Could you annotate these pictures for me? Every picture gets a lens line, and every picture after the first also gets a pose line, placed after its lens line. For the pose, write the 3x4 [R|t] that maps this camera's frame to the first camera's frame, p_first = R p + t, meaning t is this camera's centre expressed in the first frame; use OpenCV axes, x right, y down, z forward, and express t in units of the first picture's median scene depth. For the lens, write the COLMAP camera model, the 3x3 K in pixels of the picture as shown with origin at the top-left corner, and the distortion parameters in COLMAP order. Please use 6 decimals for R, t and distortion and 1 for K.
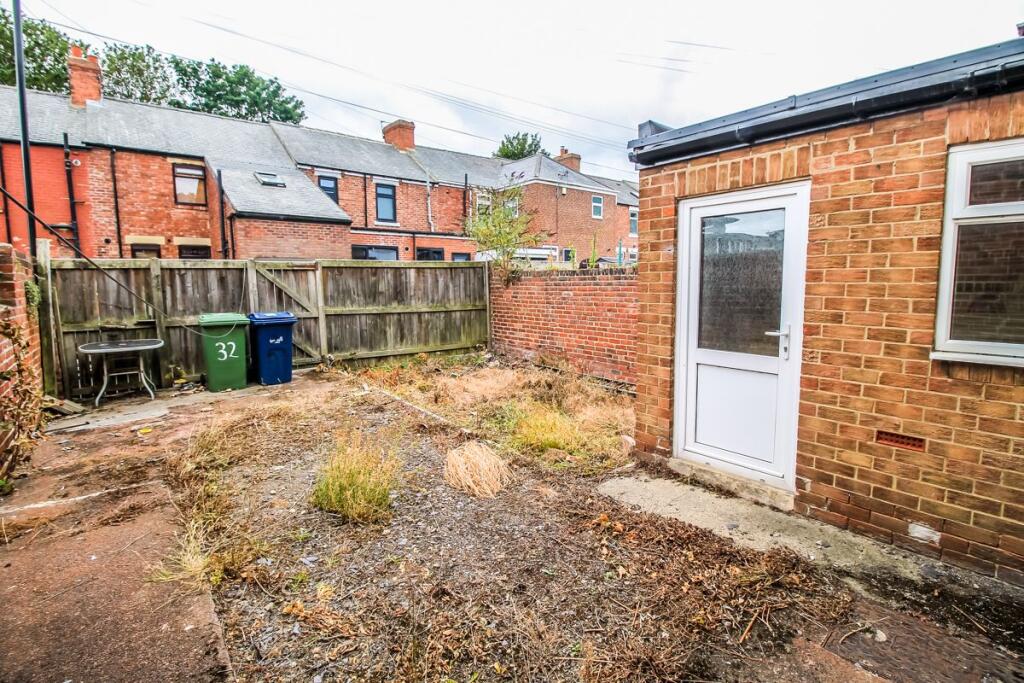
lens RADIAL K [[477.8, 0, 517.9], [0, 477.8, 331.6], [0, 0, 1]] dist [-0.001931, -0.000330]
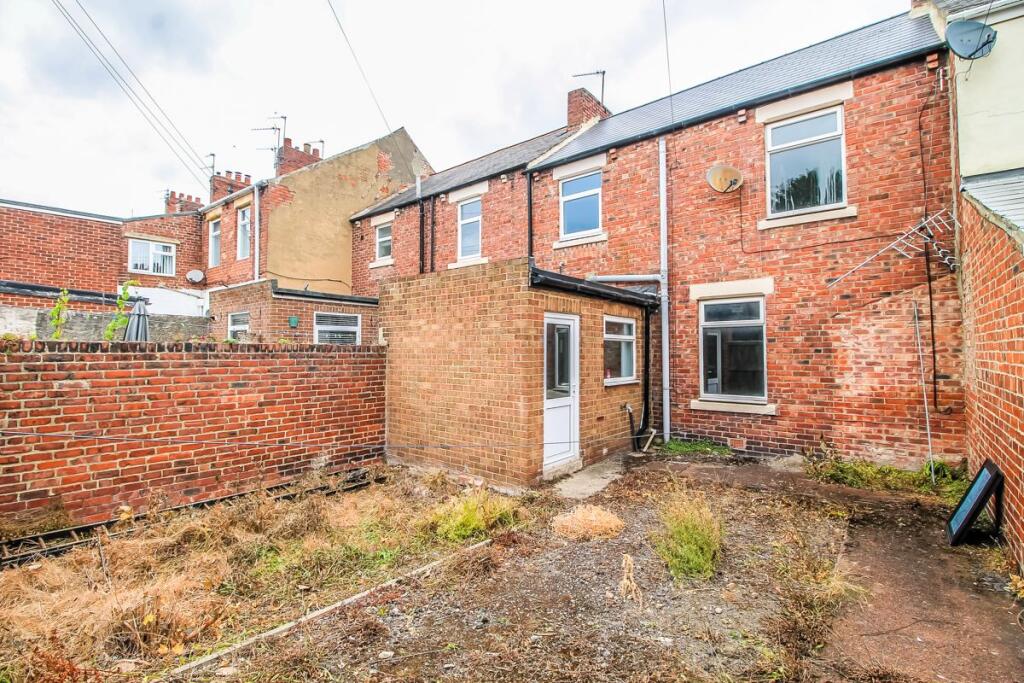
lens RADIAL K [[477.8, 0, 517.9], [0, 477.8, 331.6], [0, 0, 1]] dist [-0.001931, -0.000330]
pose [[-0.208797, 0.049055, 0.976728, -1.268592], [0.104515, 0.994141, -0.027587, -0.168966], [-0.972358, 0.096322, -0.212701, 1.453069]]
